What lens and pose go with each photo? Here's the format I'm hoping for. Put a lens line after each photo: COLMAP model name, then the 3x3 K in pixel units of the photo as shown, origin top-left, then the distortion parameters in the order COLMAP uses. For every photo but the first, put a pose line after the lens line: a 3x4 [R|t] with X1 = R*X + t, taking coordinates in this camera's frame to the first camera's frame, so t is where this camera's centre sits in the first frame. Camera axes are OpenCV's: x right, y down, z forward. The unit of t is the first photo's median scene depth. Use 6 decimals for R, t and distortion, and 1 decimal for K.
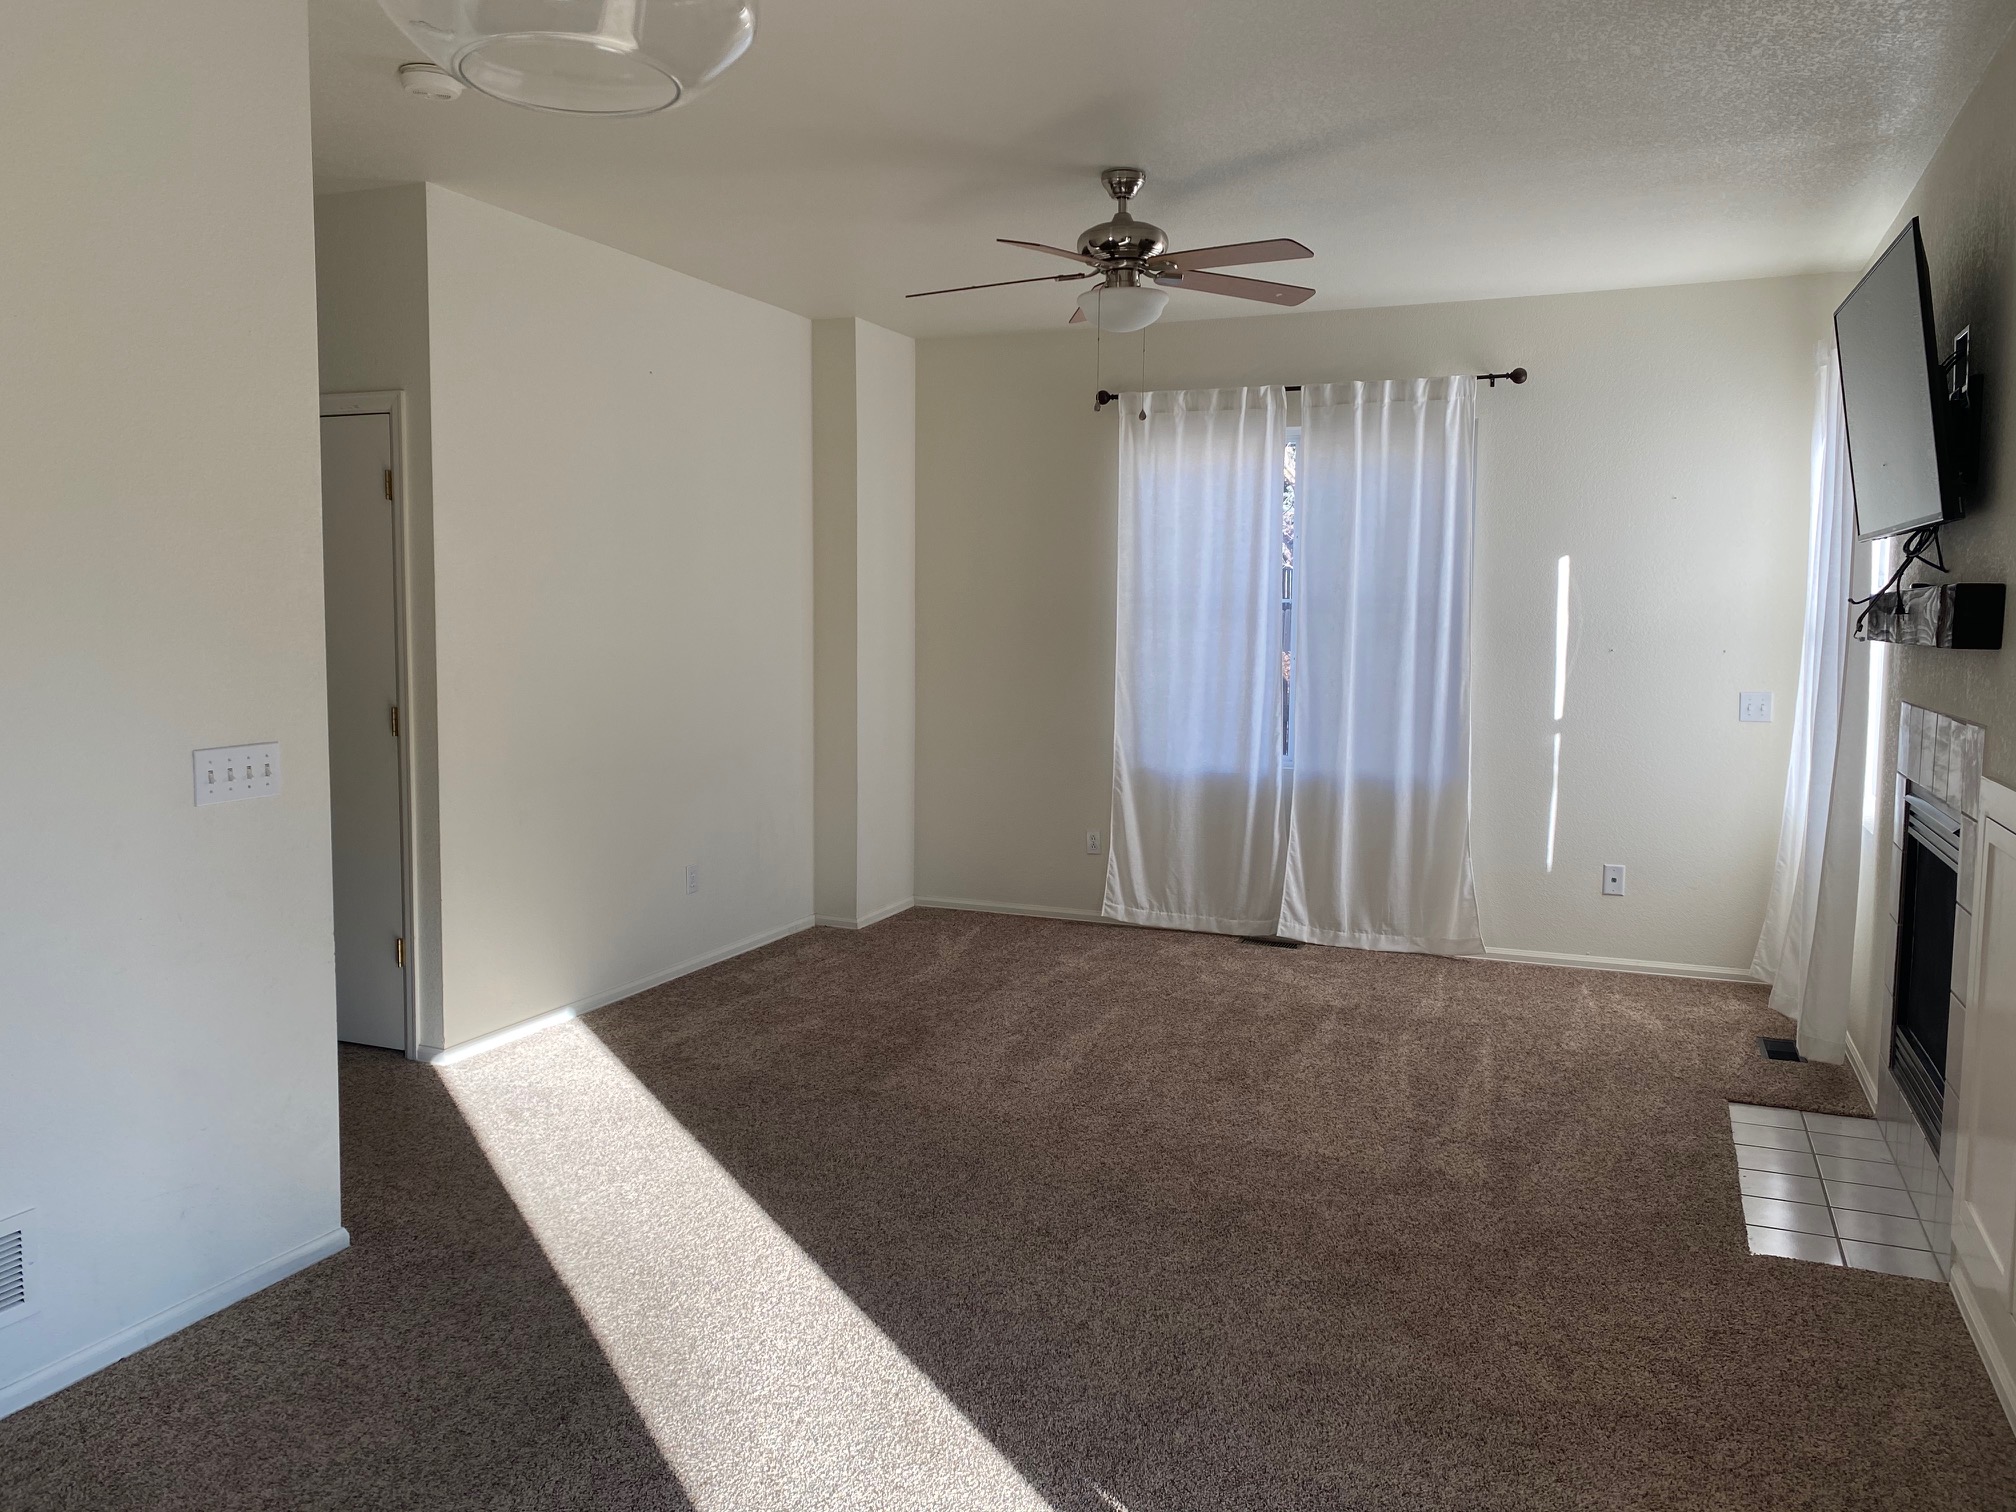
lens RADIAL K [[1517.5, 0, 1000.1], [0, 1517.5, 749.8], [0, 0, 1]] dist [0.008636, -0.000274]
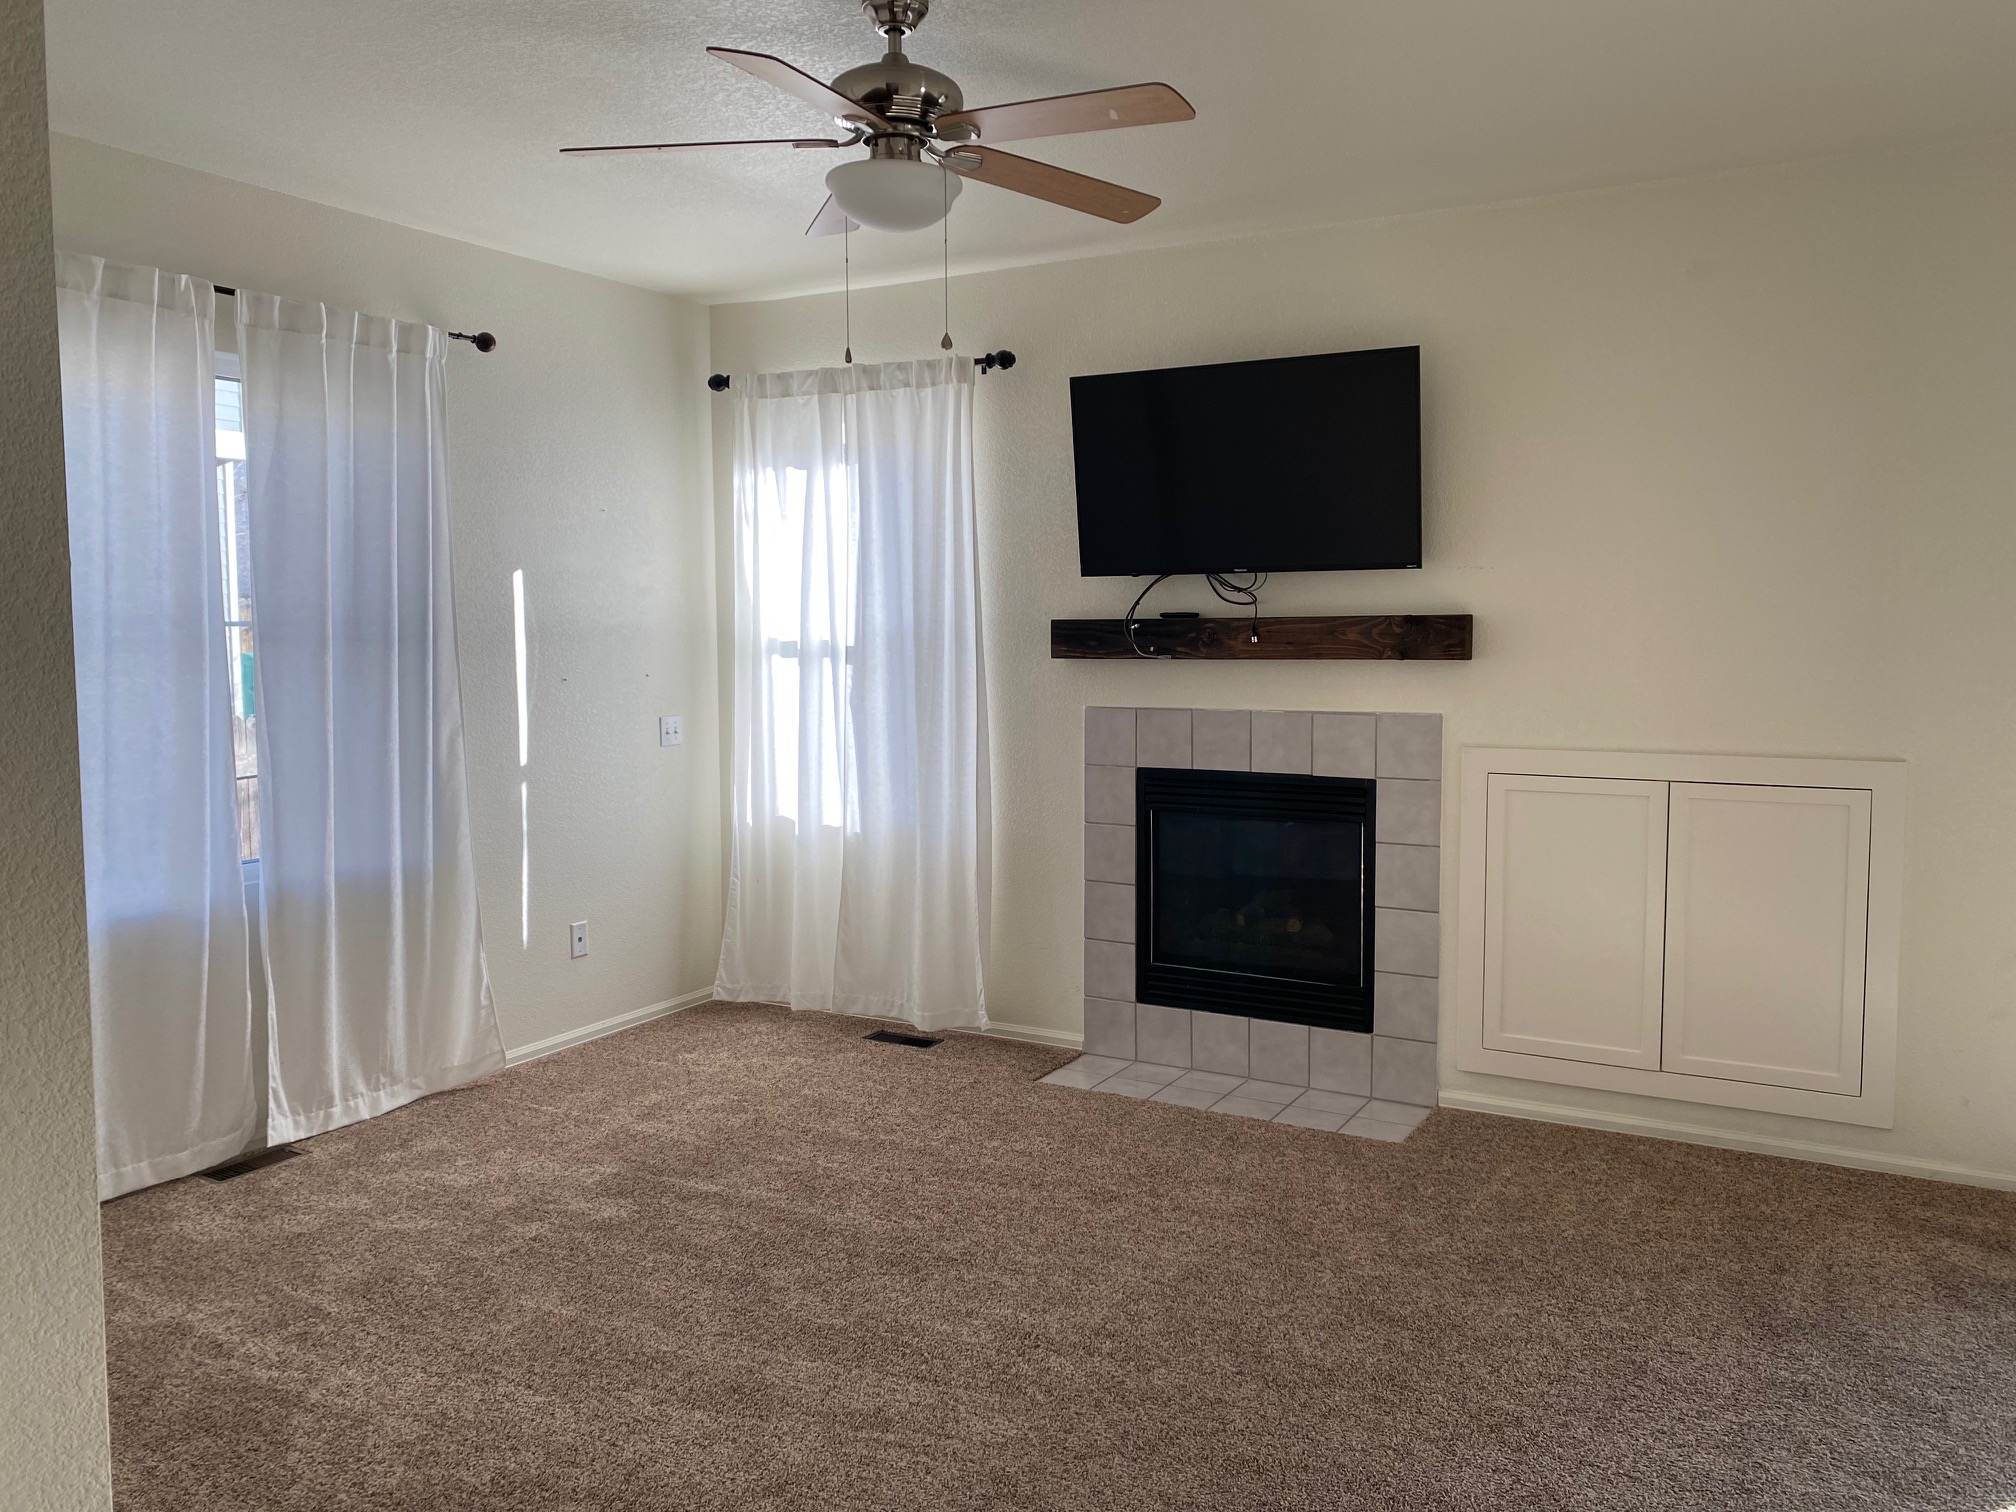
lens RADIAL K [[1517.5, 0, 1001.1], [0, 1517.5, 757.8], [0, 0, 1]] dist [0.008636, -0.000274]
pose [[0.118059, -0.094880, 0.988463, -0.416013], [0.096290, 0.991828, 0.083703, -0.067081], [-0.988327, 0.085297, 0.126230, 0.620208]]
